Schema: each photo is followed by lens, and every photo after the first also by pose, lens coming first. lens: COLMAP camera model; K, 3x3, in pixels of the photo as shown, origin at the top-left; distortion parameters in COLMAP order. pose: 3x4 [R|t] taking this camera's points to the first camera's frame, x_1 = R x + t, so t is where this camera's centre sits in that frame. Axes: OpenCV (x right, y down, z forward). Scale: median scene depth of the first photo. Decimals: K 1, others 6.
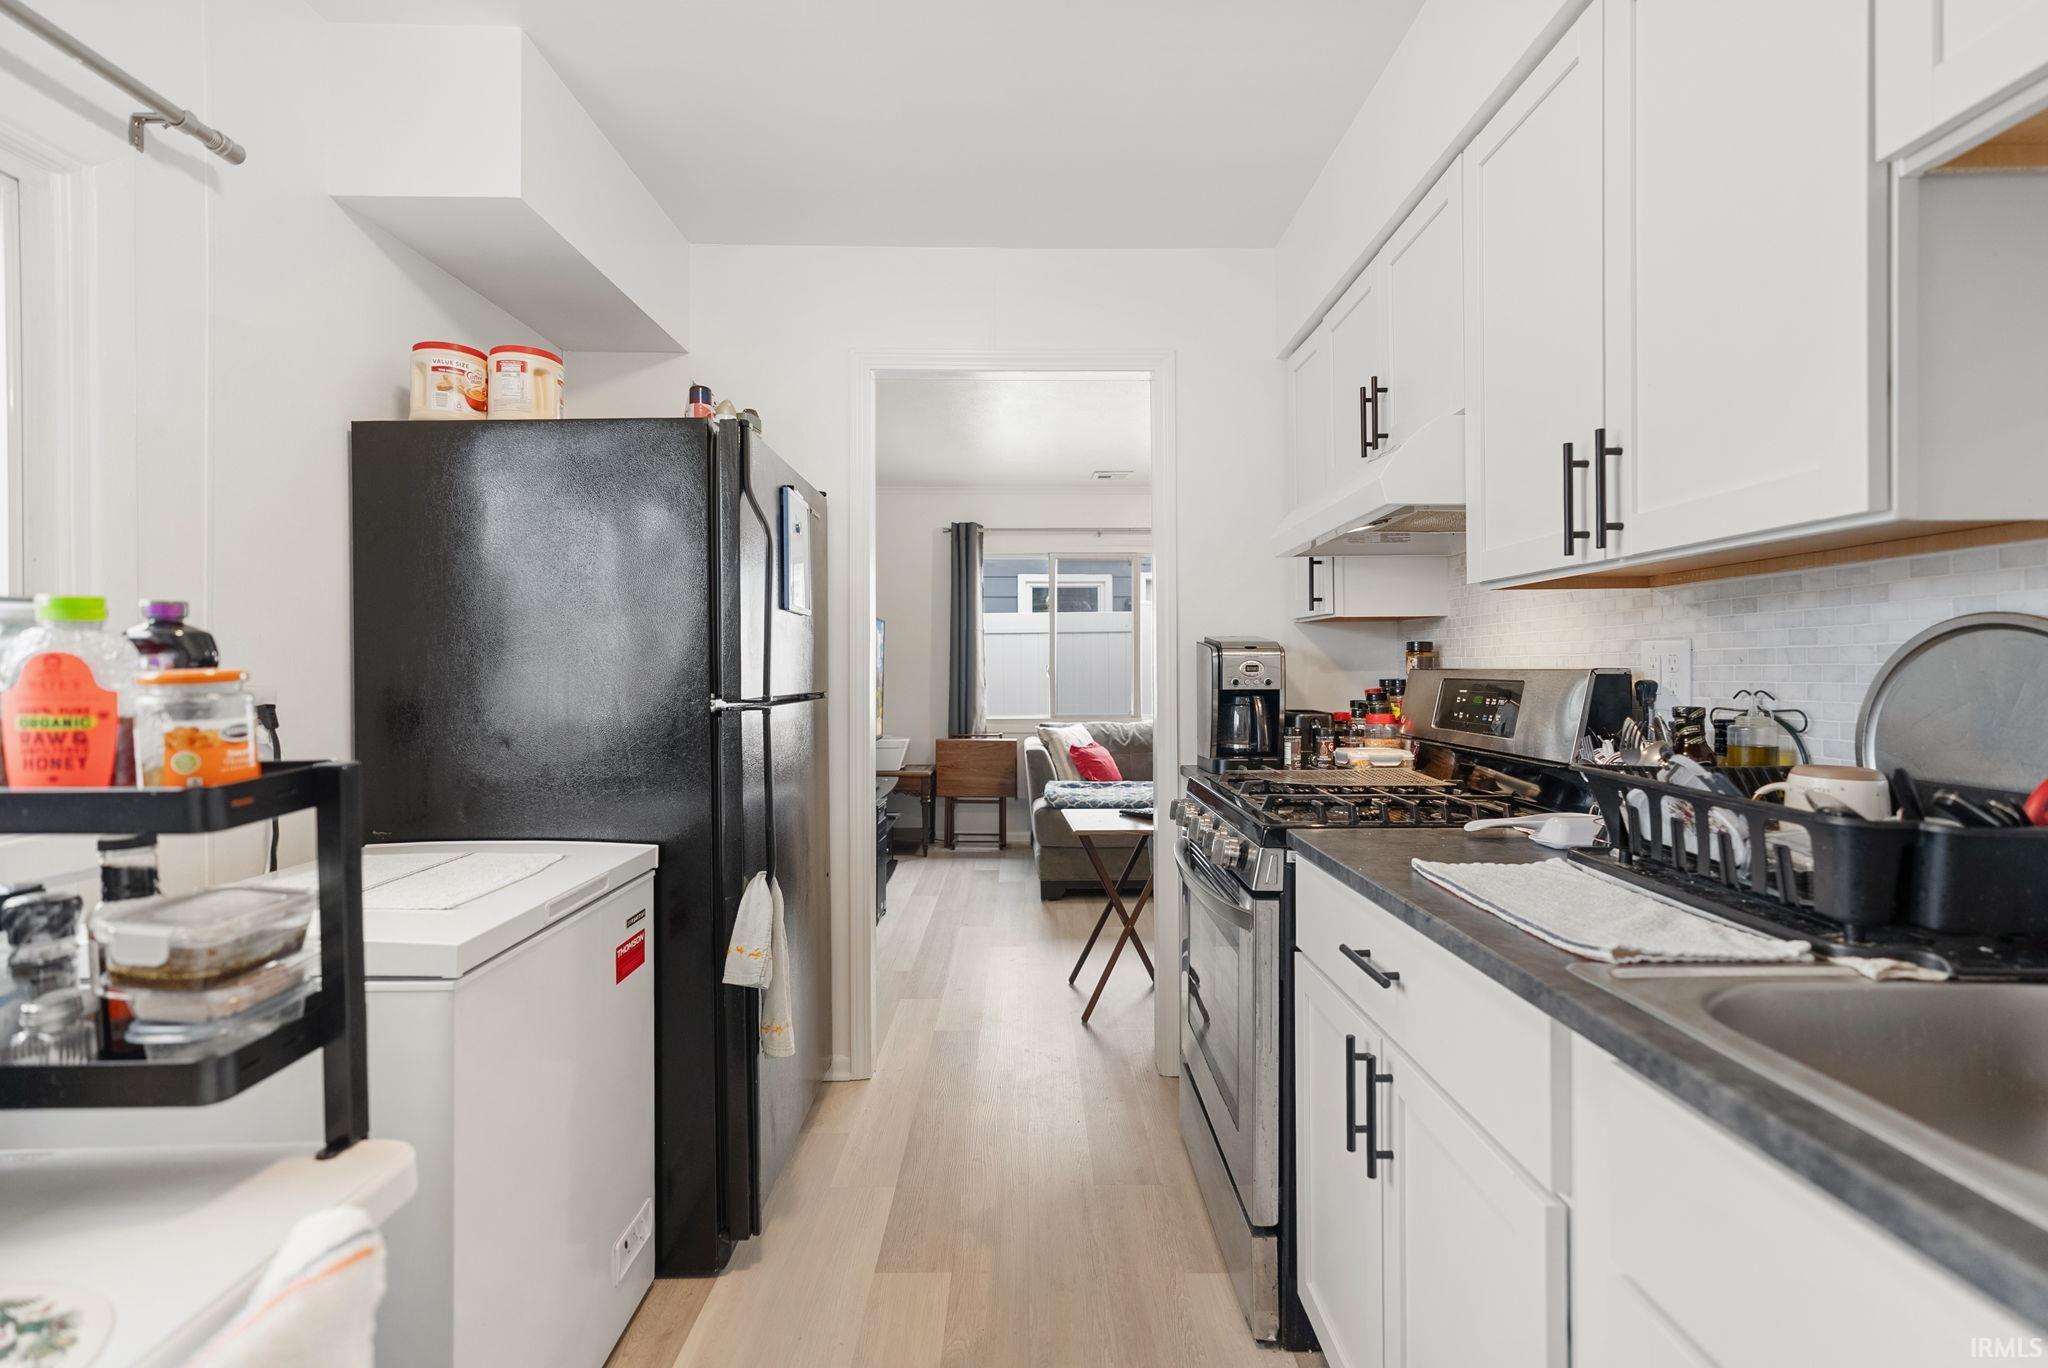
lens RADIAL K [[997.7, 0, 1027.0], [0, 997.7, 660.5], [0, 0, 1]] dist [0.001224, 0.000615]
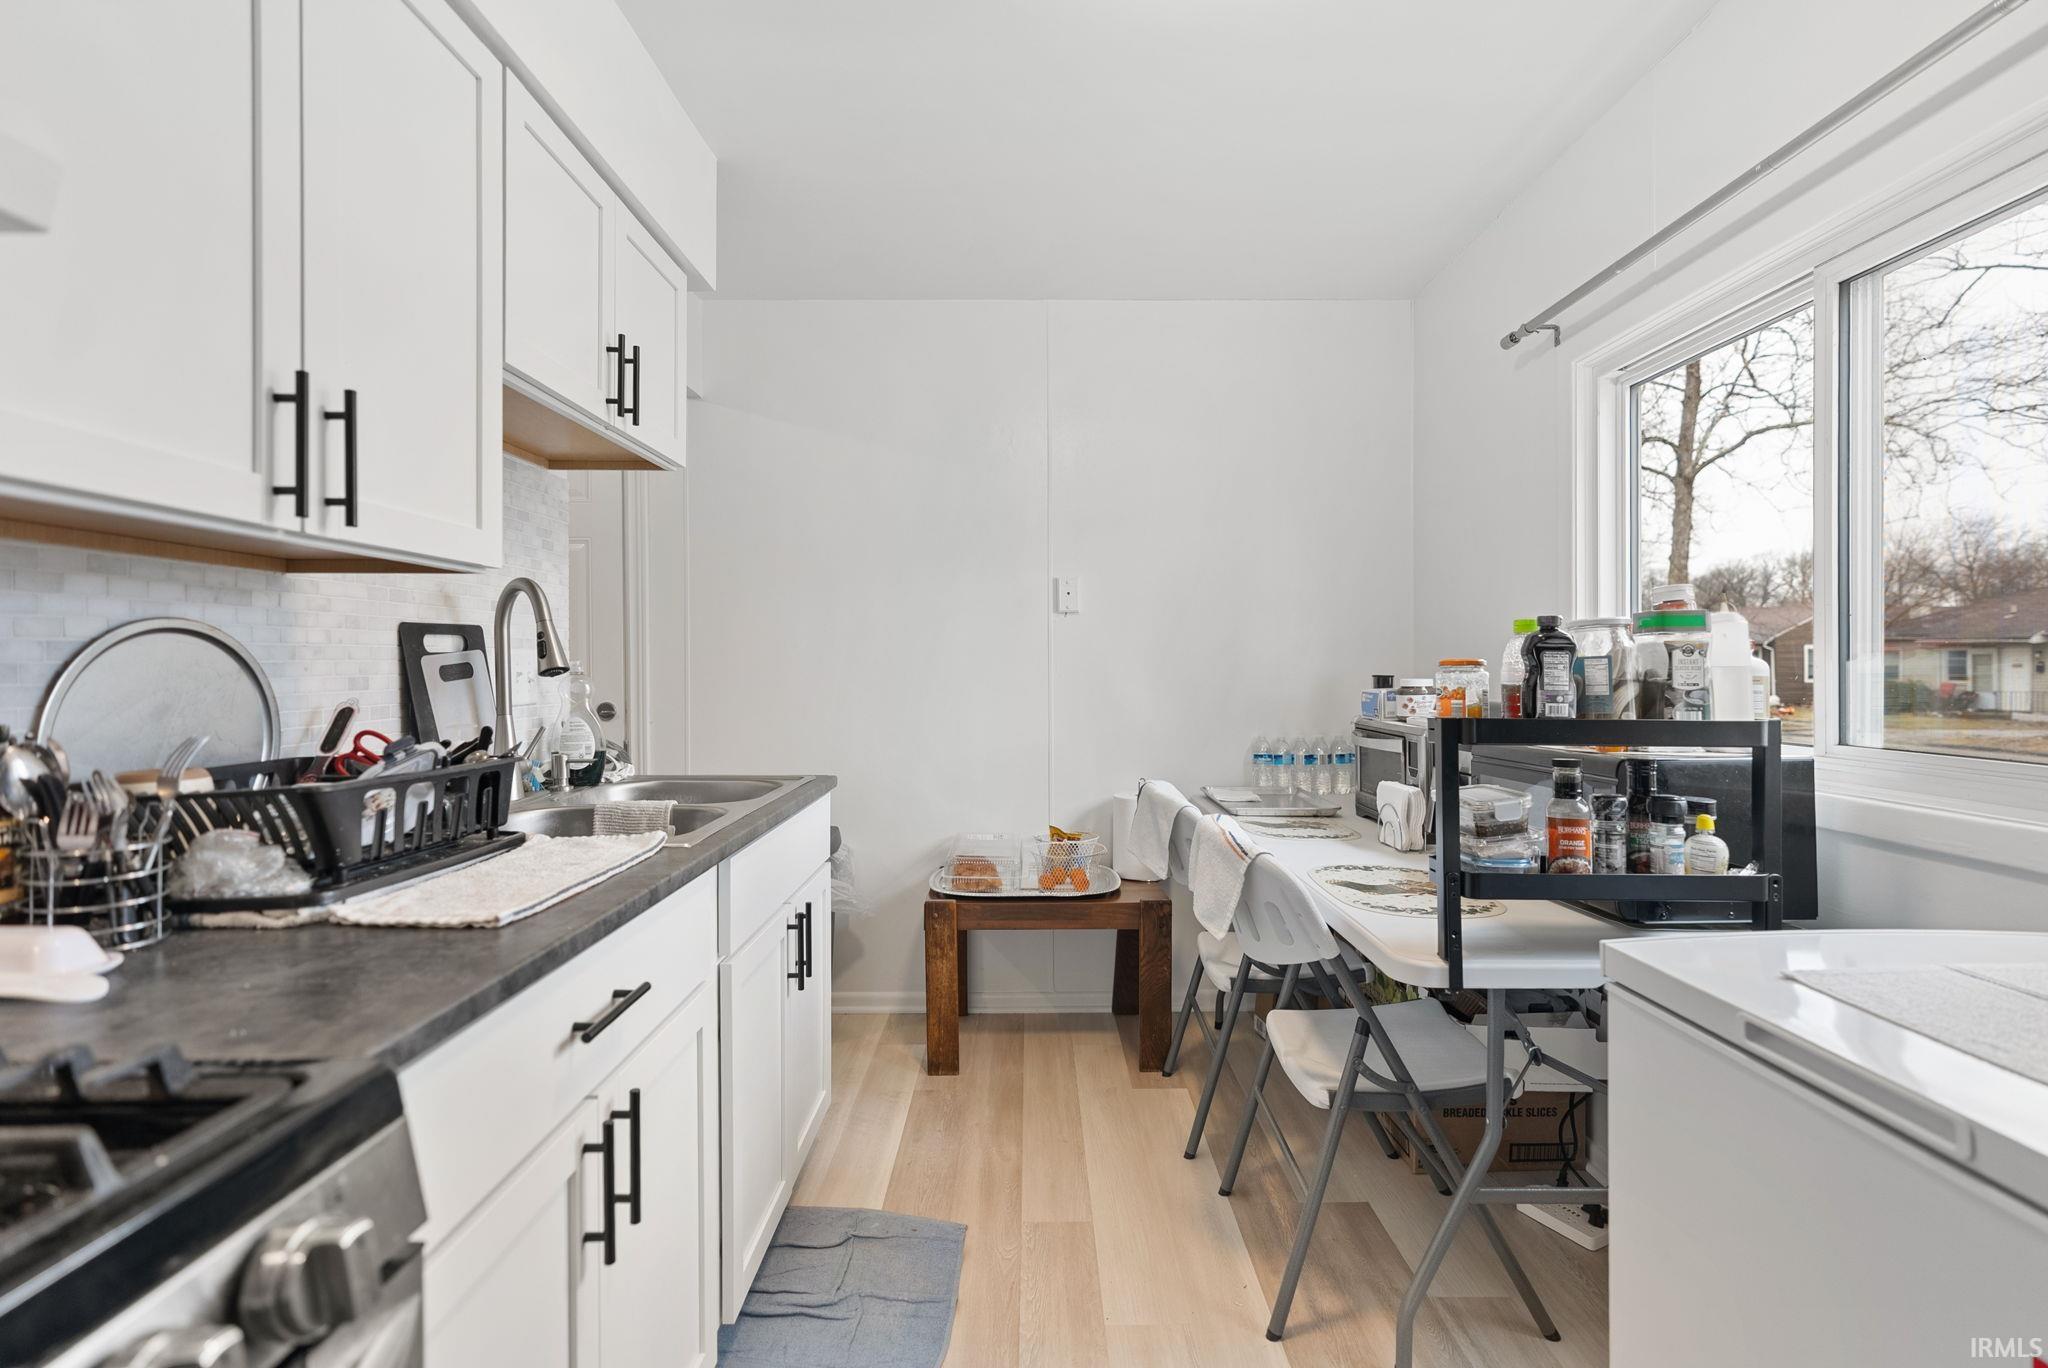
lens RADIAL K [[2043.2, 0, 1024.0], [0, 2043.2, 684.0], [0, 0, 1]] dist [0.004968, 0.012267]
pose [[-0.999996, 0.002440, 0.001255, -0.015880], [0.002440, 0.999997, 0.000248, 0.025388], [-0.001254, 0.000251, -0.999999, 2.848019]]
